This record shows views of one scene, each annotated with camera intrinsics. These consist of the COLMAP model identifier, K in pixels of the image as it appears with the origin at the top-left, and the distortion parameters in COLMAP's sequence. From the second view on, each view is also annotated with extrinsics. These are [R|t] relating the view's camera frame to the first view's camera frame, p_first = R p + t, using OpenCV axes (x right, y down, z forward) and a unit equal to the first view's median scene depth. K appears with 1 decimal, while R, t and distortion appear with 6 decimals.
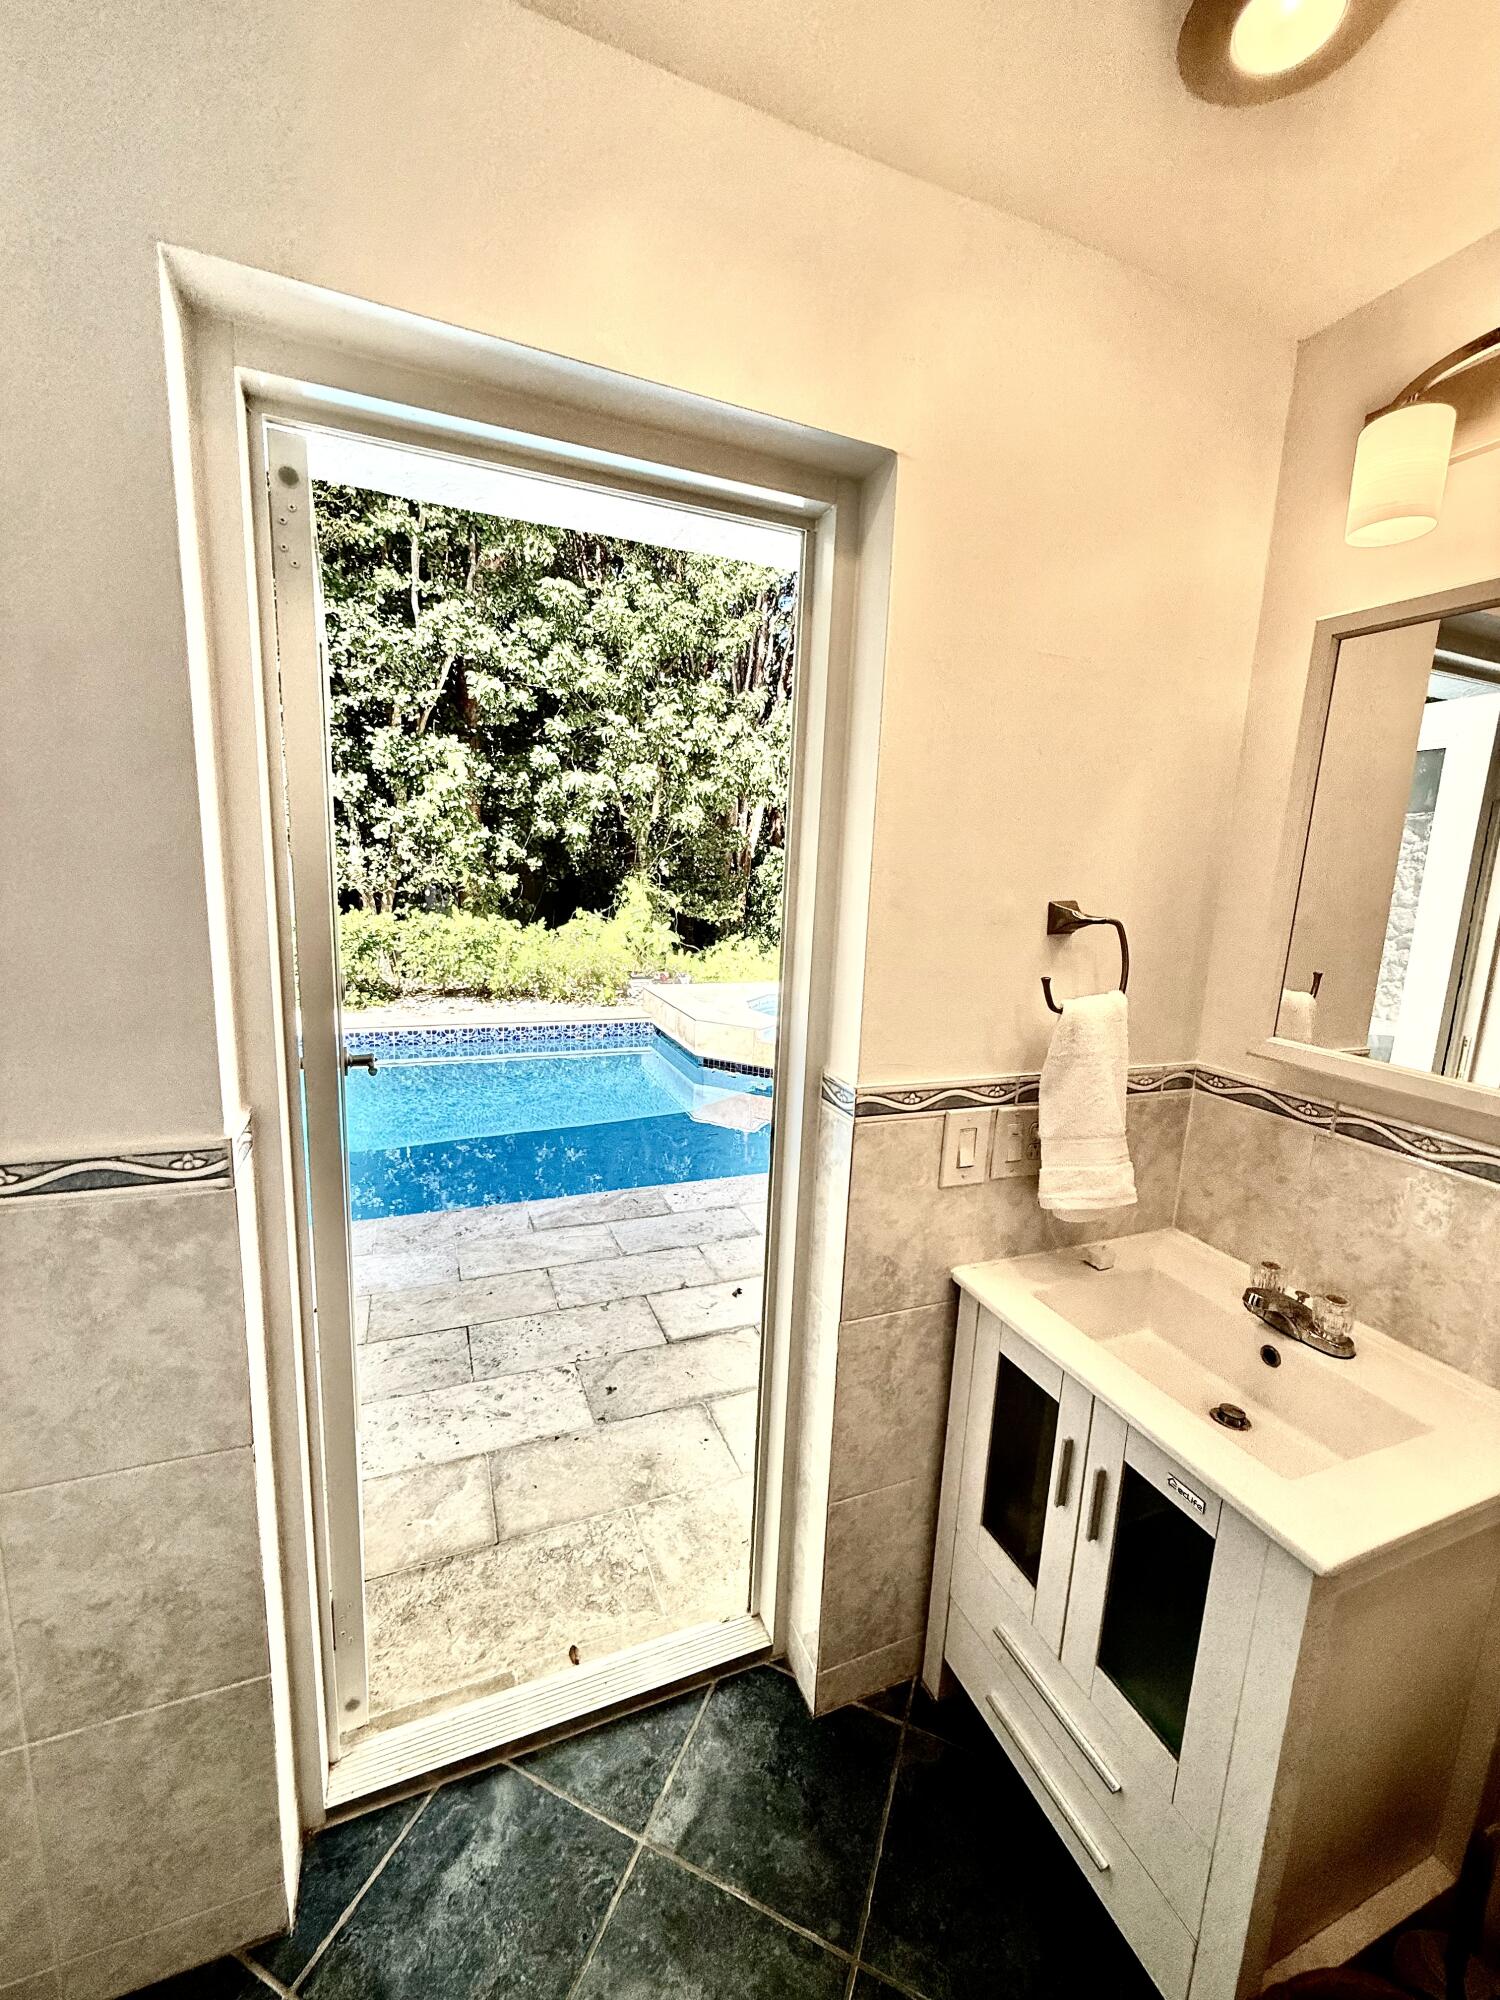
lens RADIAL K [[804.0, 0, 747.2], [0, 804.0, 1000.5], [0, 0, 1]] dist [-0.000270, -0.000001]
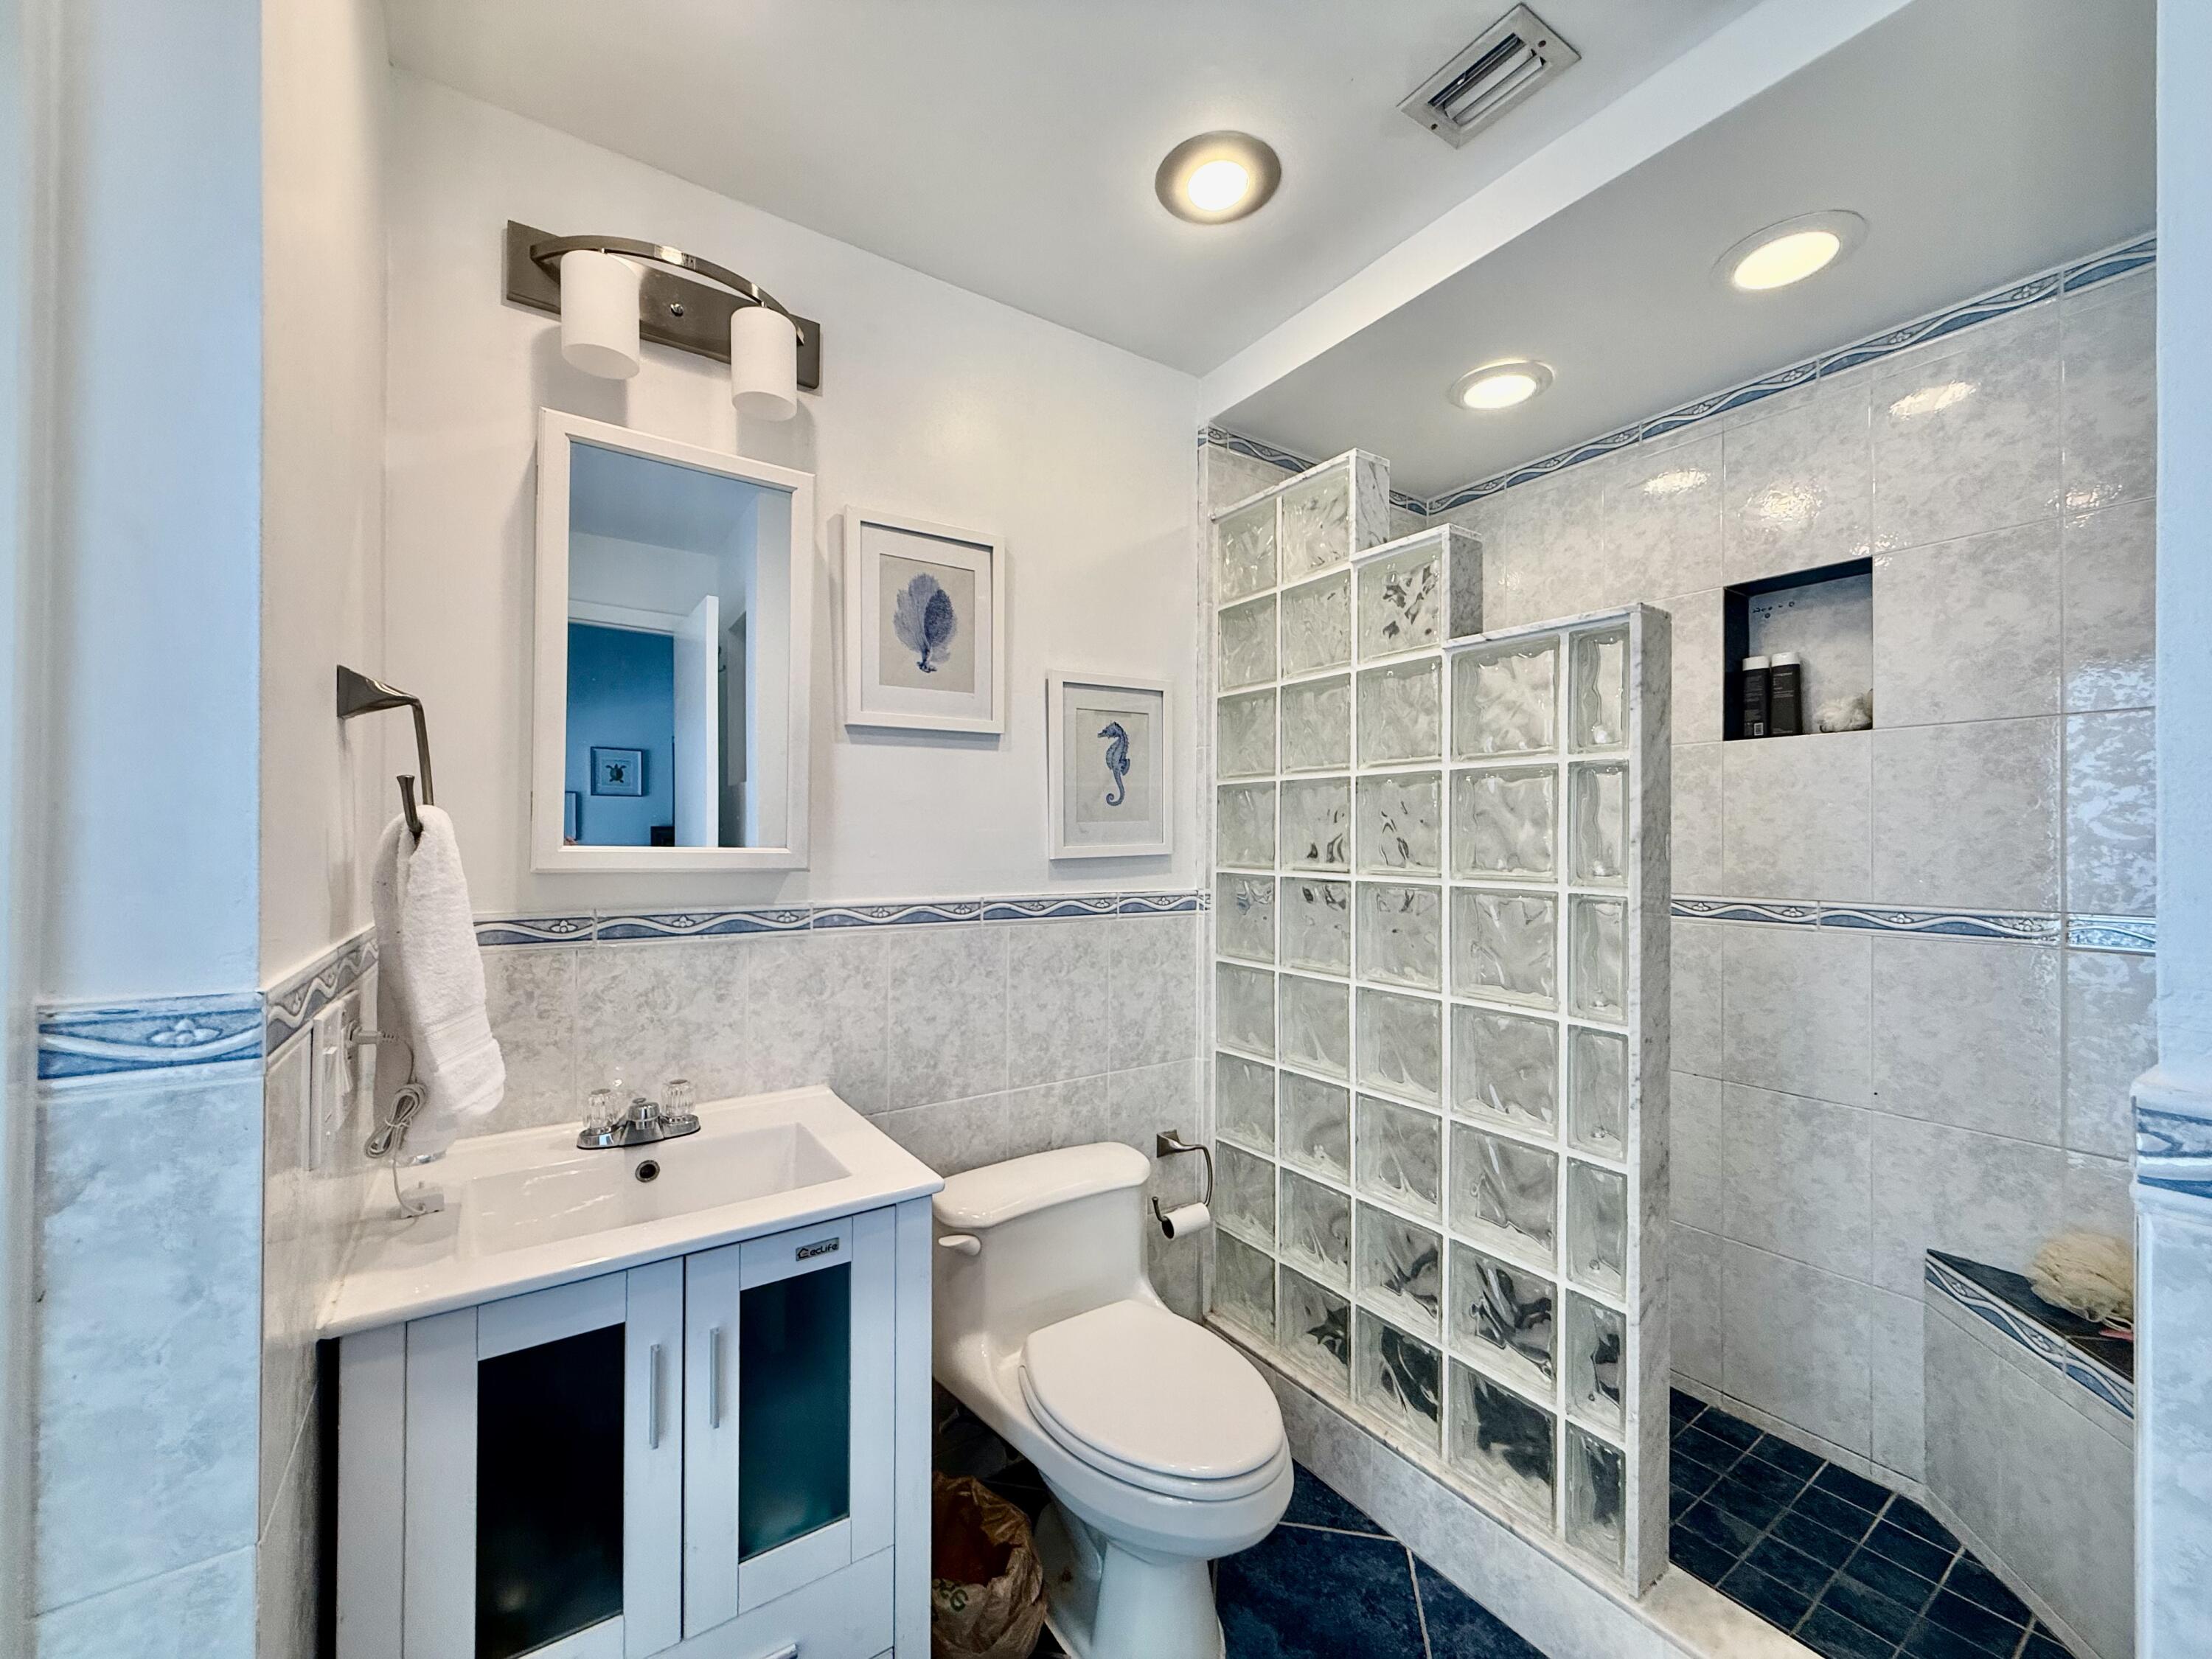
lens RADIAL K [[889.3, 0, 1103.4], [0, 889.3, 832.3], [0, 0, 1]] dist [-0.000270, -0.000001]
pose [[-0.201372, -0.036017, 0.978852, -0.467023], [0.162796, 0.984194, 0.069705, 0.059146], [-0.965892, 0.173390, -0.192326, 0.597210]]
